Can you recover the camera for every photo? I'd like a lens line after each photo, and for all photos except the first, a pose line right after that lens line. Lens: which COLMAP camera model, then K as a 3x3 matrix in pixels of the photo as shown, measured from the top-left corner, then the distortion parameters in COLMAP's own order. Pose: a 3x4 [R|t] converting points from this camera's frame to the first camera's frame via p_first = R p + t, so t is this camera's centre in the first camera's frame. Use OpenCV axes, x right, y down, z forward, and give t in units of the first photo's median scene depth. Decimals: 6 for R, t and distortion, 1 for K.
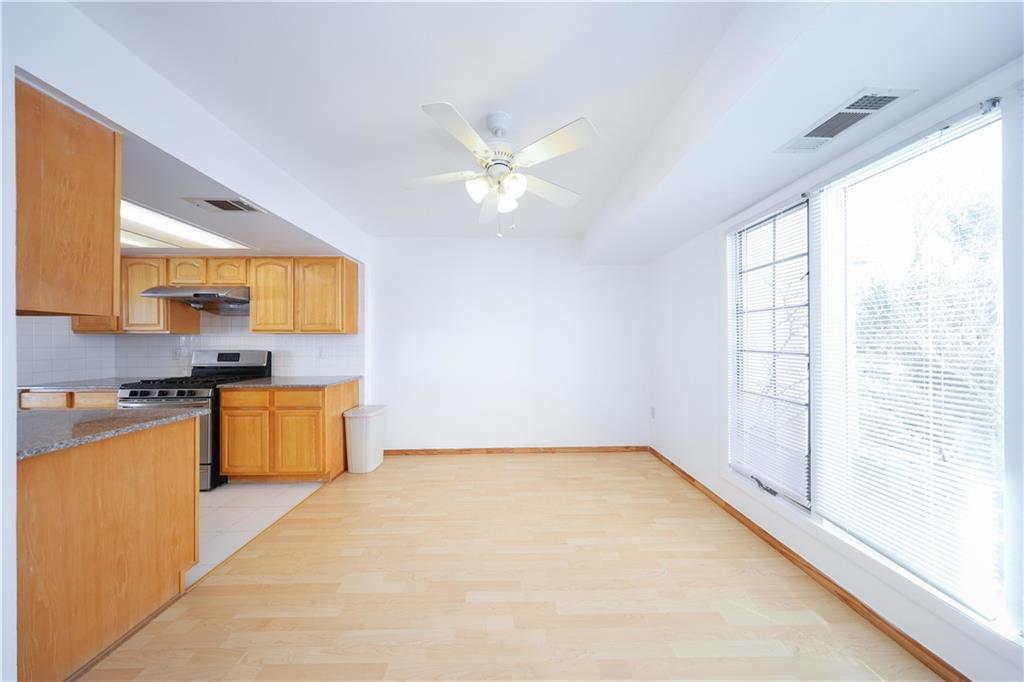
lens RADIAL K [[298.9, 0, 512.1], [0, 298.9, 343.4], [0, 0, 1]] dist [0.002262, -0.000428]
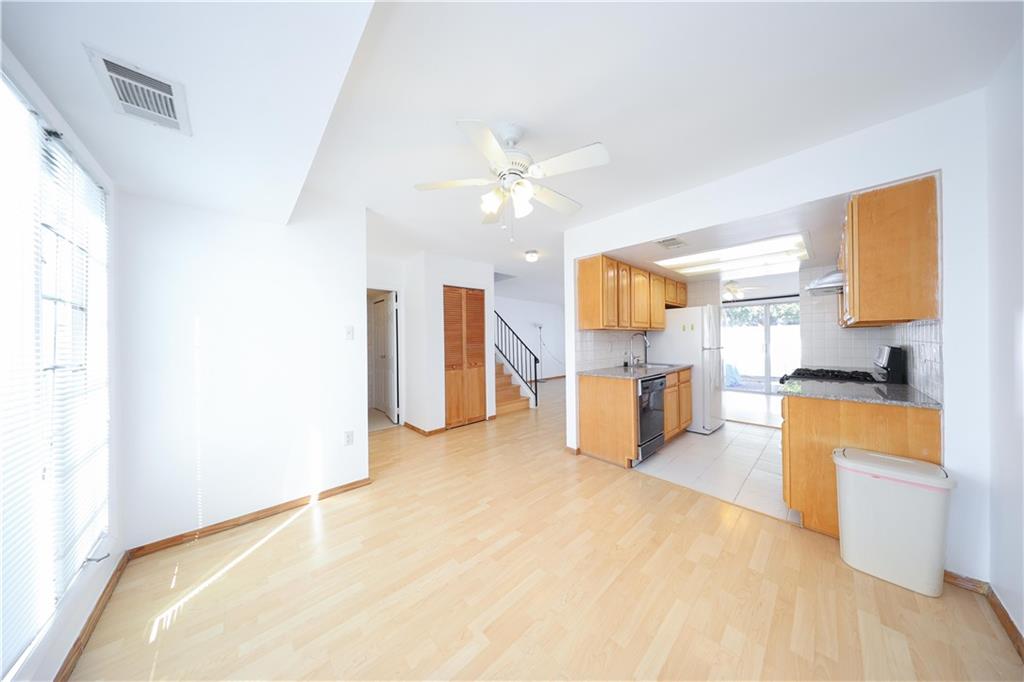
lens RADIAL K [[298.9, 0, 513.5], [0, 298.9, 337.9], [0, 0, 1]] dist [0.002262, -0.000428]
pose [[-0.741210, 0.007981, -0.671226, 0.407065], [0.006669, 0.999968, 0.004526, -0.011260], [0.671240, -0.001122, -0.741239, 1.070869]]
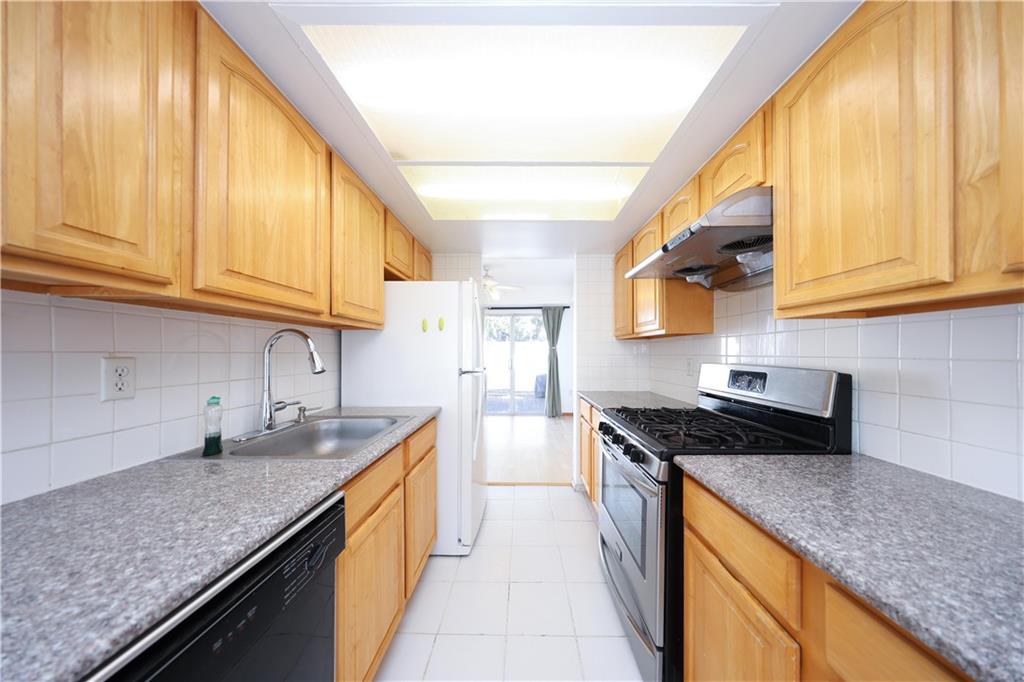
lens RADIAL K [[298.9, 0, 520.1], [0, 298.9, 350.9], [0, 0, 1]] dist [0.002262, -0.000428]
pose [[-0.028009, -0.003185, -0.999603, -0.561443], [-0.006296, 0.999976, -0.003010, 0.007221], [0.999588, 0.006210, -0.028028, 0.770329]]
